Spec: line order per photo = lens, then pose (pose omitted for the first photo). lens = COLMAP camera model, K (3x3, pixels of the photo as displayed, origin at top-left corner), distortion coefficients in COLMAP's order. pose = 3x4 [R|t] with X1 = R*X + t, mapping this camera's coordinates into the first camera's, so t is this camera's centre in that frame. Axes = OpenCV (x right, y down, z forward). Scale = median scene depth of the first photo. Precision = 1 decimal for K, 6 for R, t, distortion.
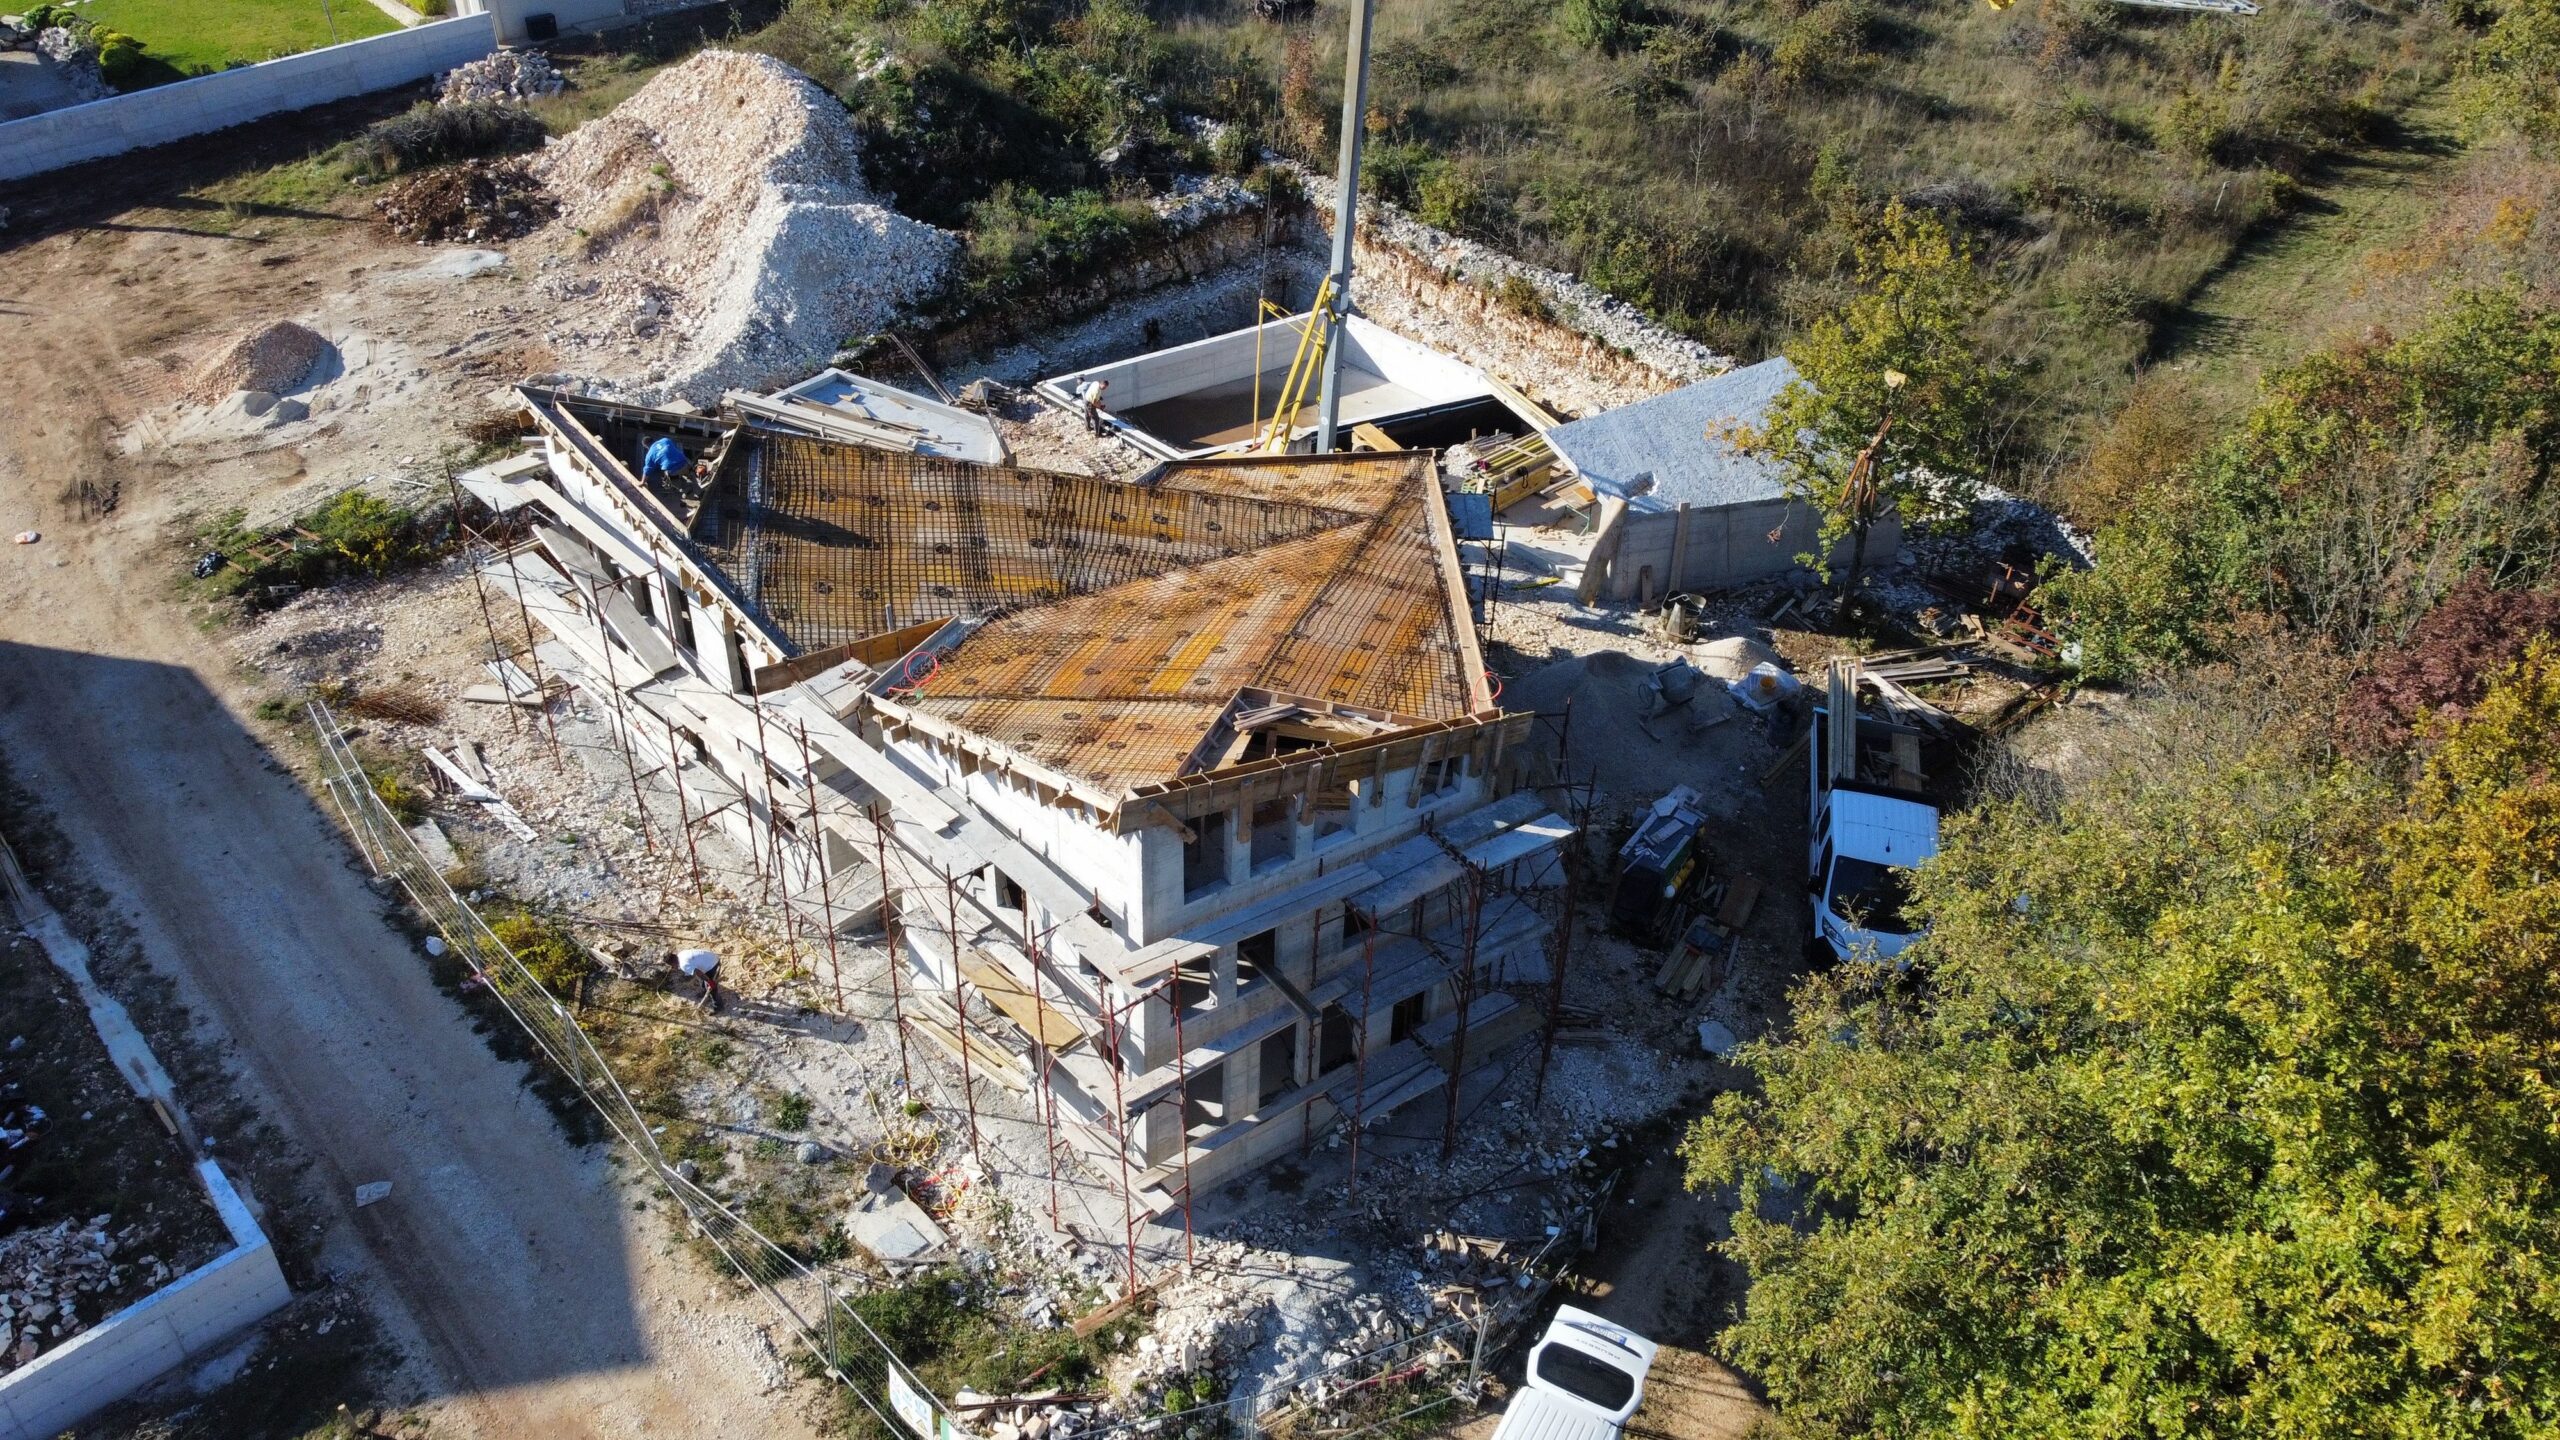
lens RADIAL K [[1932.8, 0, 1280.0], [0, 1932.8, 720.0], [0, 0, 1]] dist [-0.001901, -0.003281]
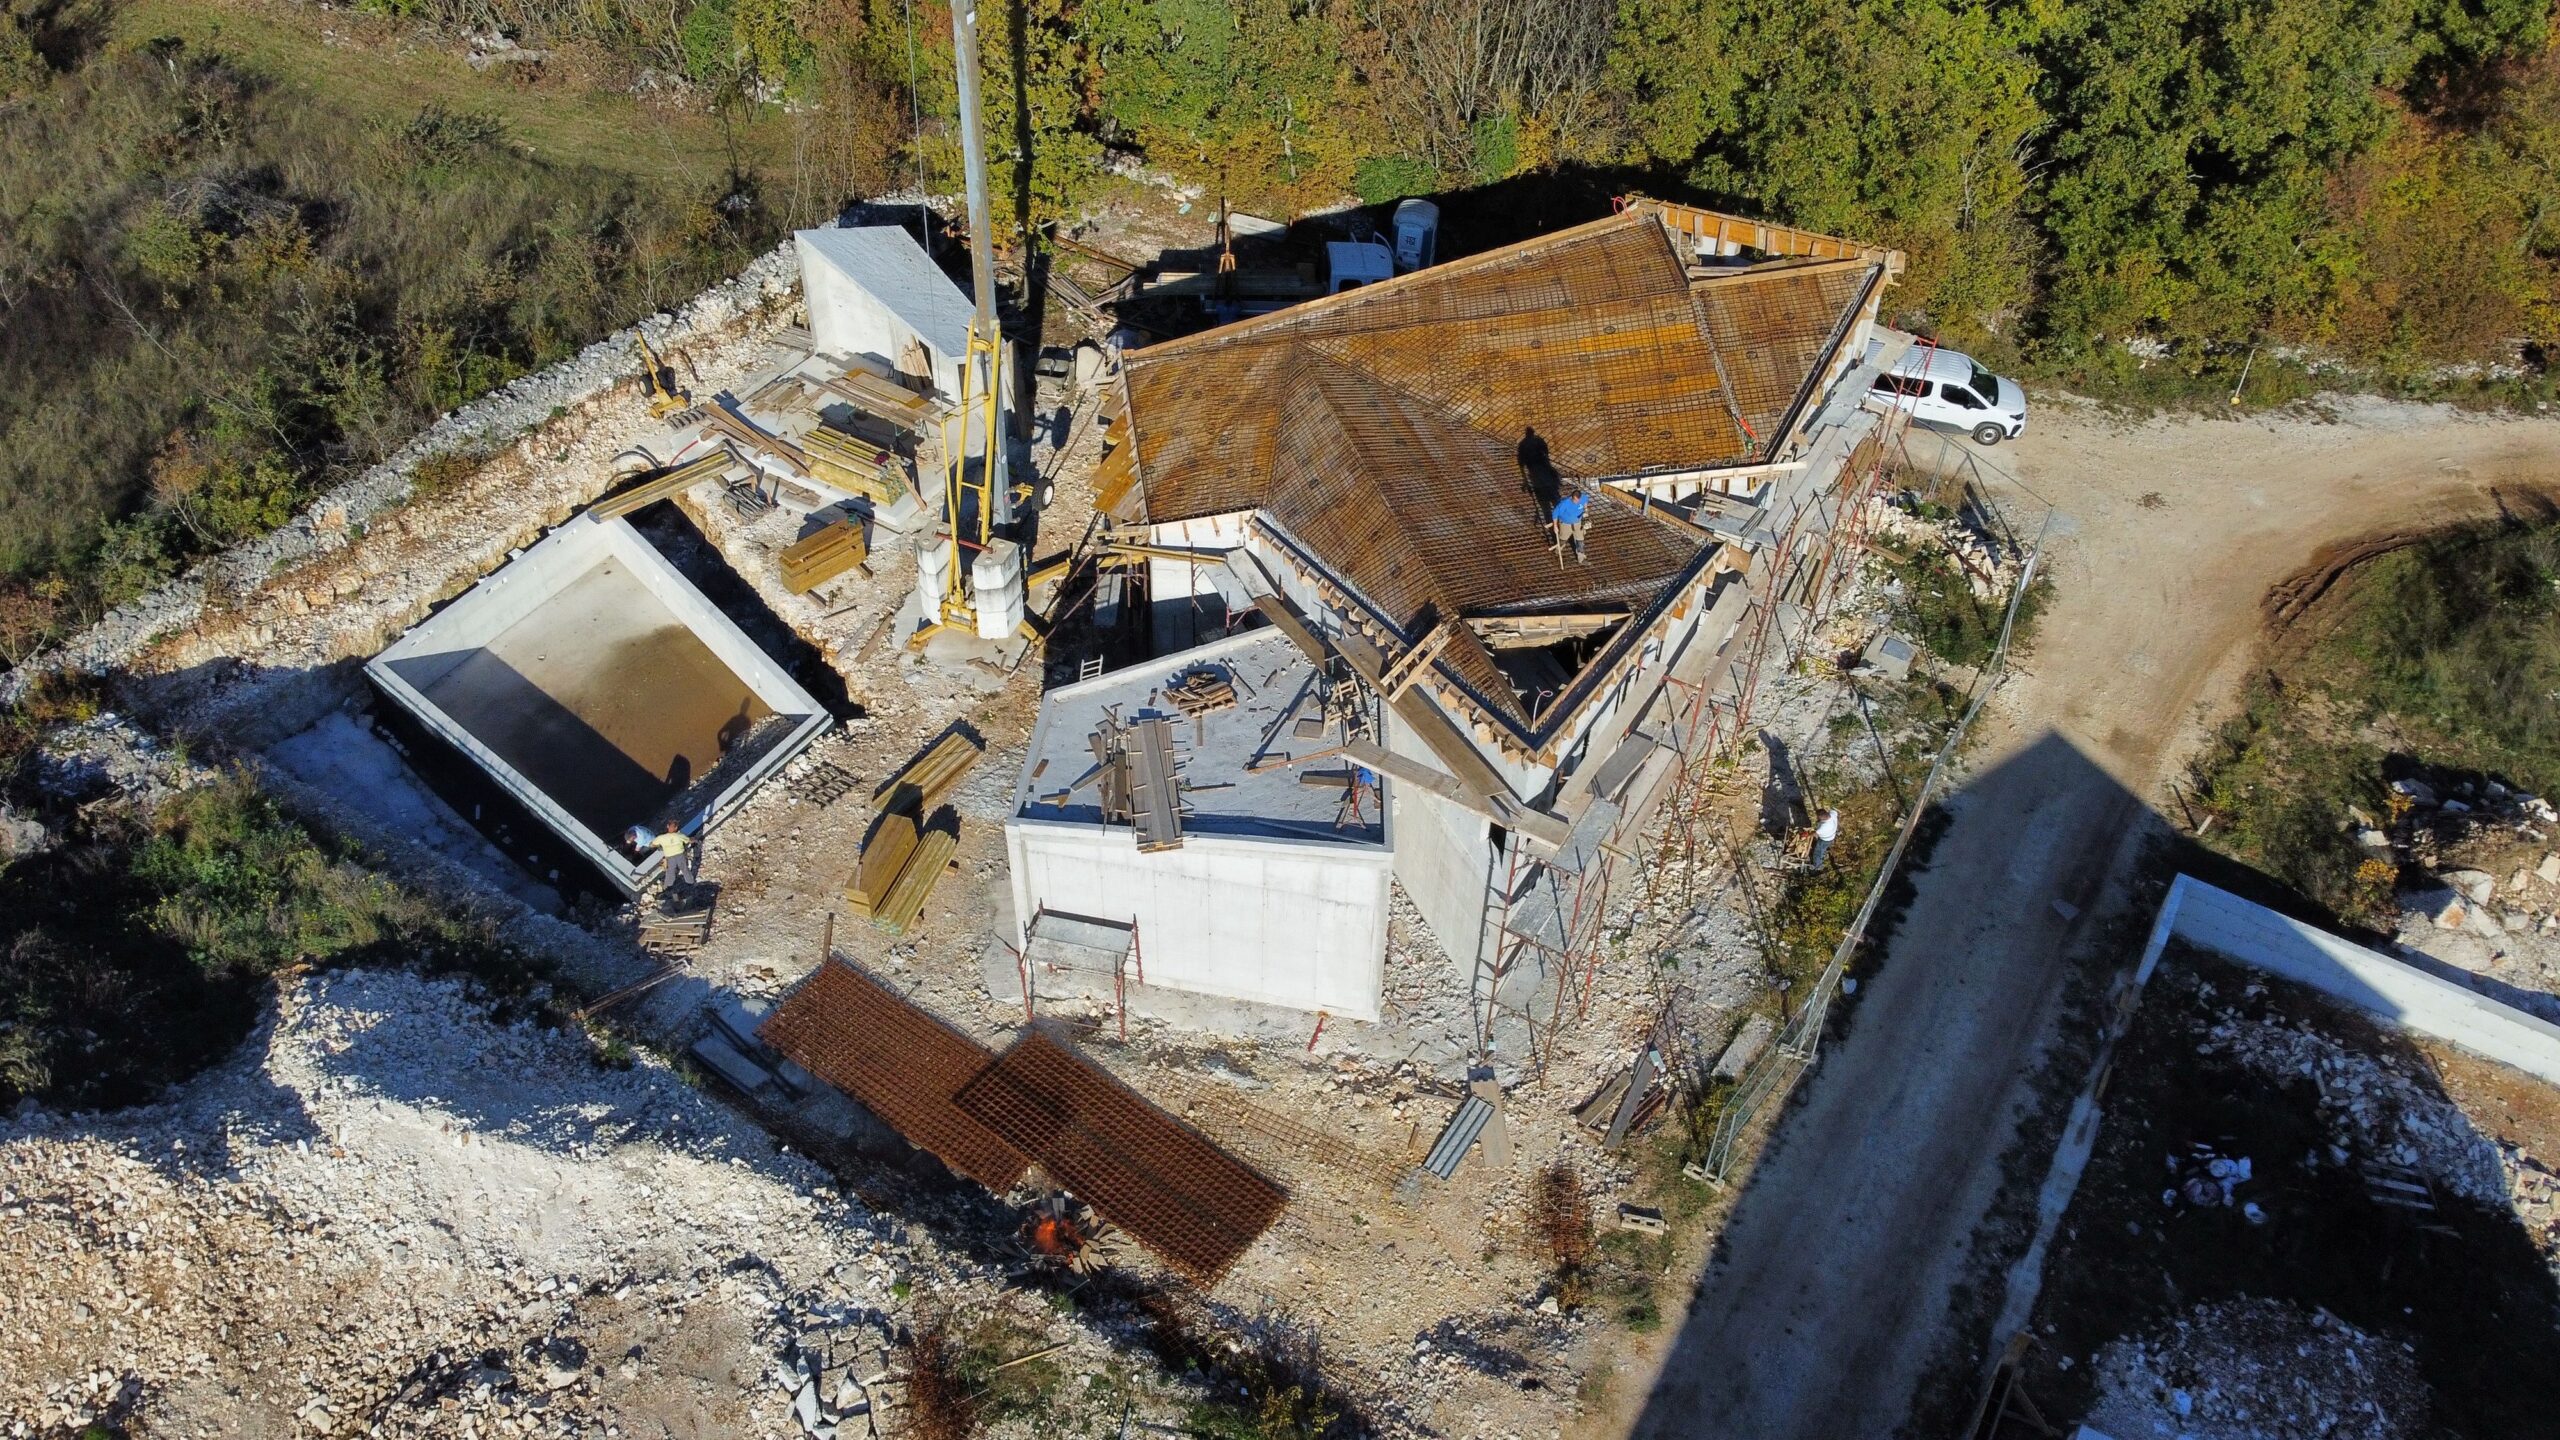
lens RADIAL K [[1942.0, 0, 1280.0], [0, 1942.0, 720.0], [0, 0, 1]] dist [0.001349, -0.004888]
pose [[-0.259206, -0.685646, 0.680221, -0.754379], [0.542303, 0.479467, 0.689941, -0.674068], [-0.799199, 0.547723, 0.247548, 0.678376]]
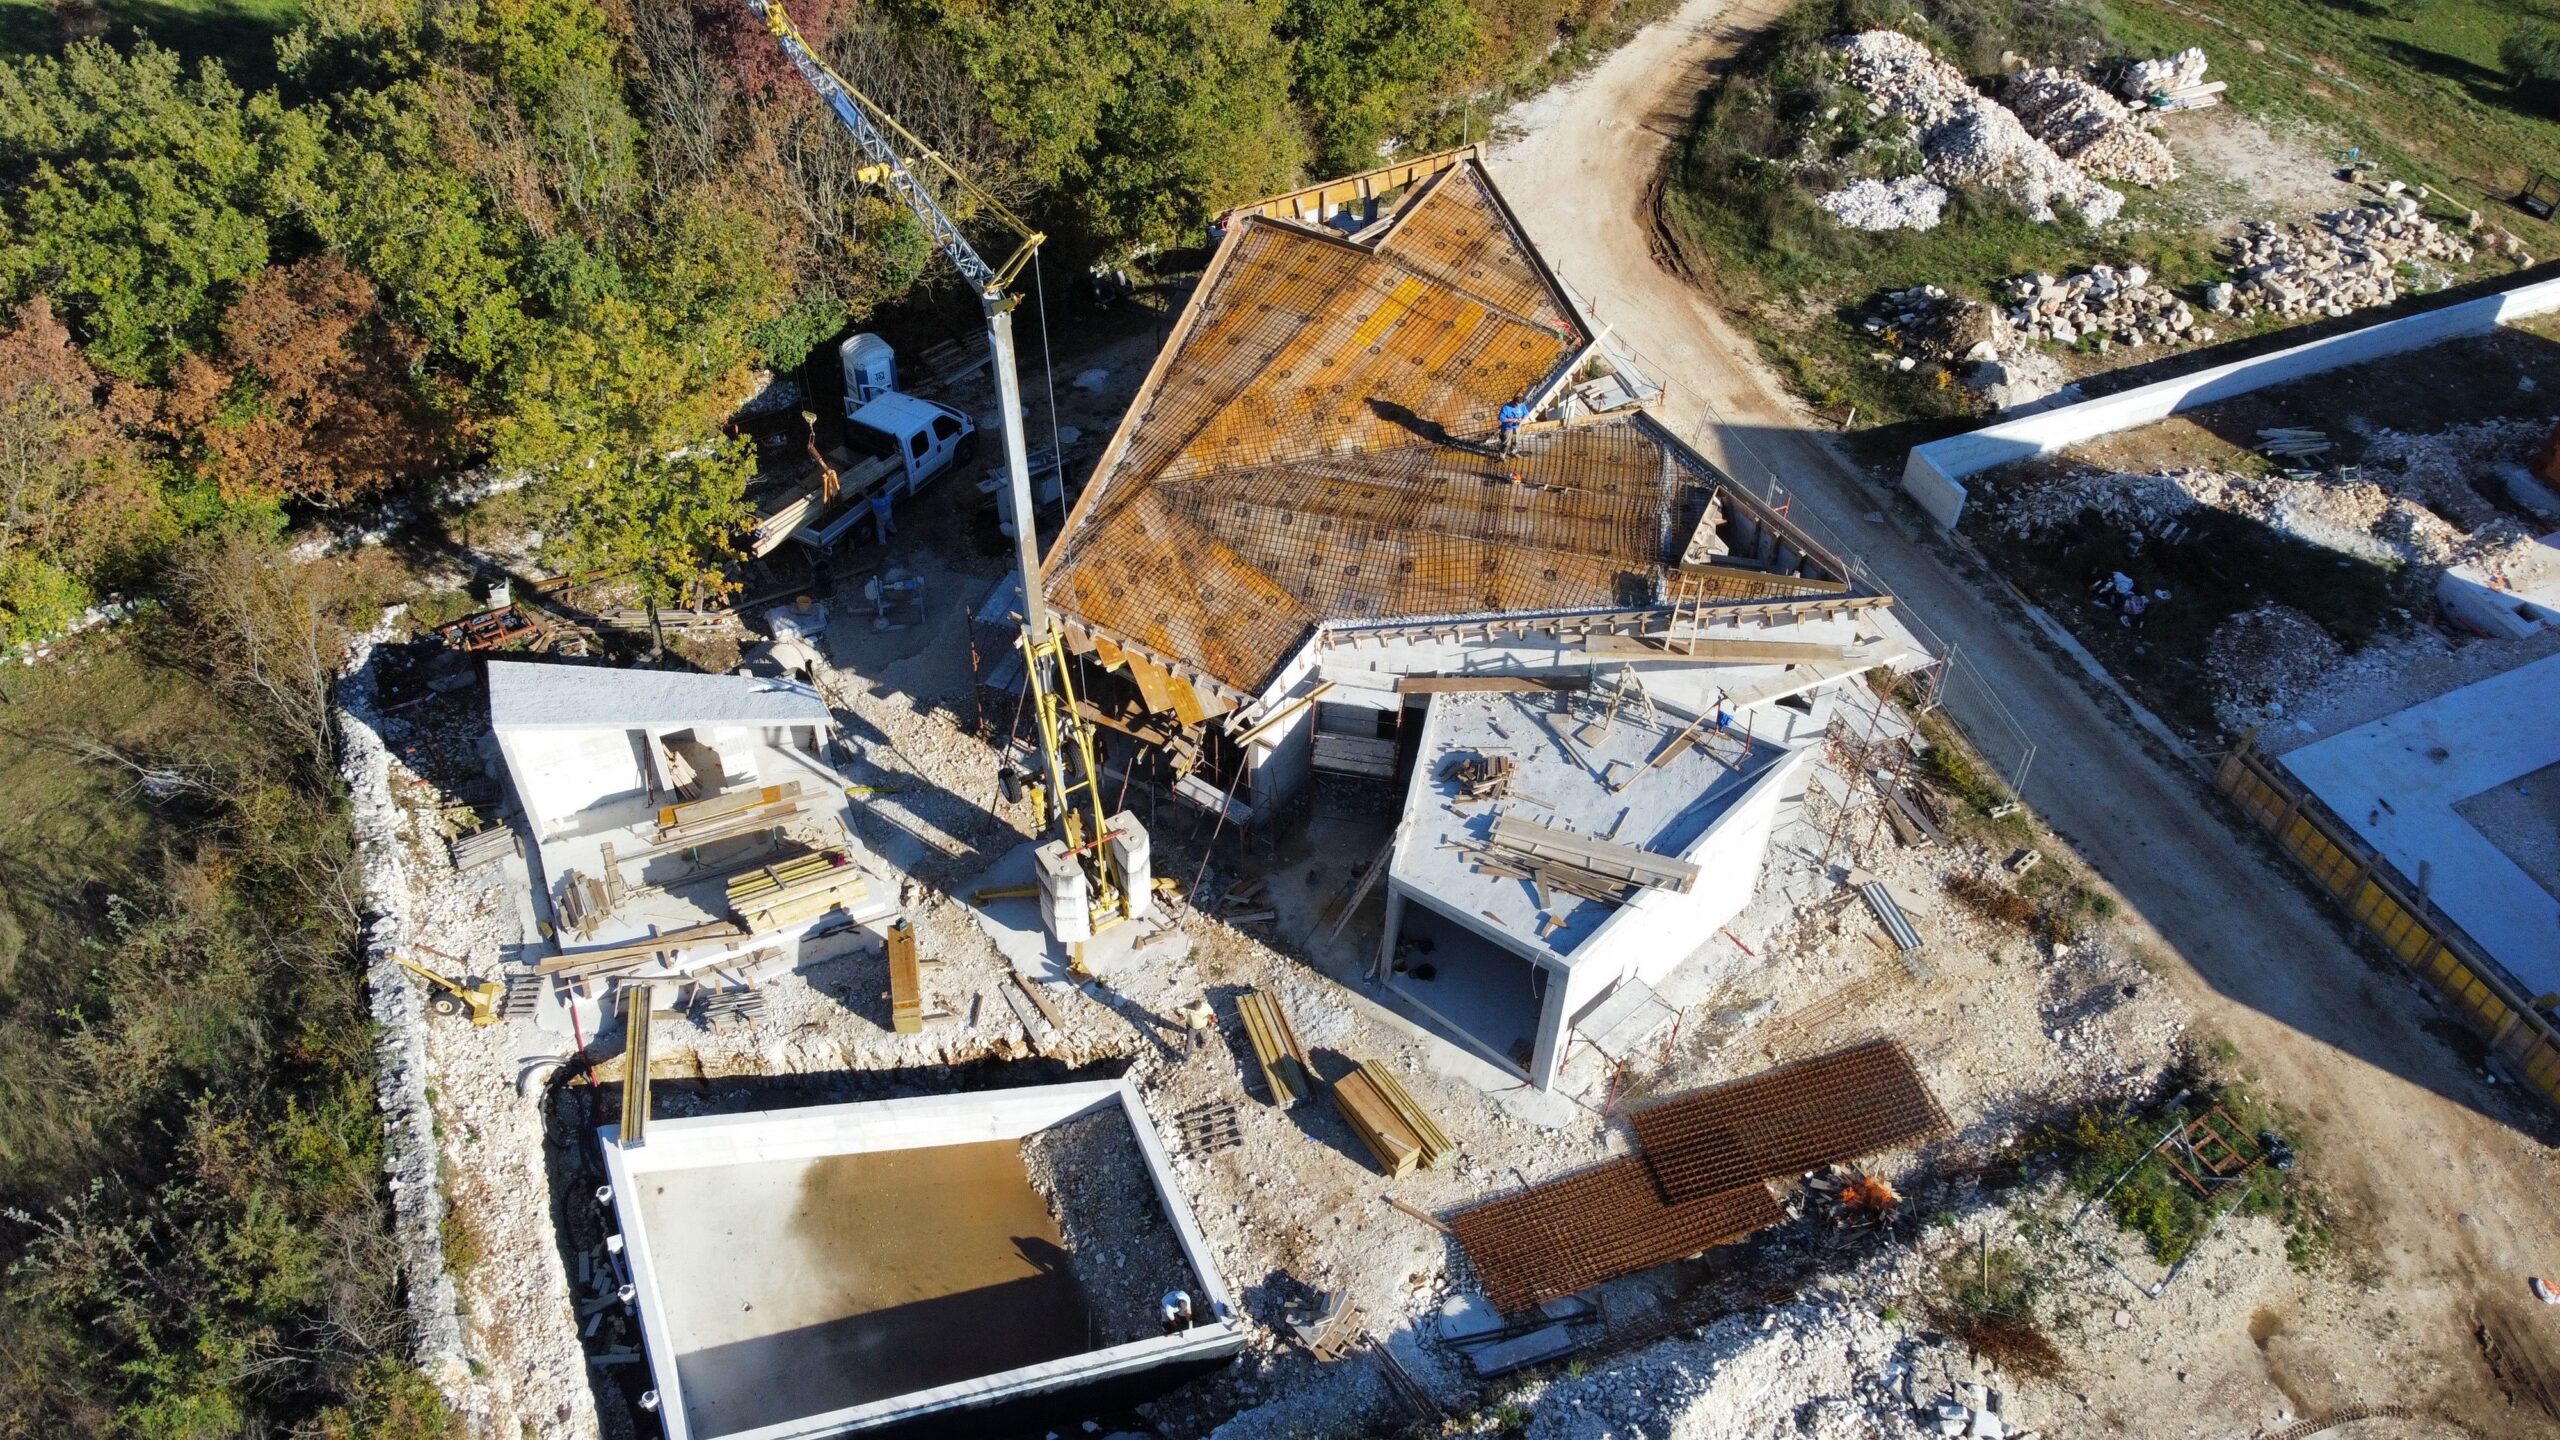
lens RADIAL K [[1918.2, 0, 1283.6], [0, 1918.2, 741.1], [0, 0, 1]] dist [-0.004870, -0.001743]
pose [[-0.937876, -0.278249, 0.207283, -0.253829], [0.165619, 0.165948, 0.972127, -0.976489], [-0.304892, 0.946065, -0.109555, 1.014710]]
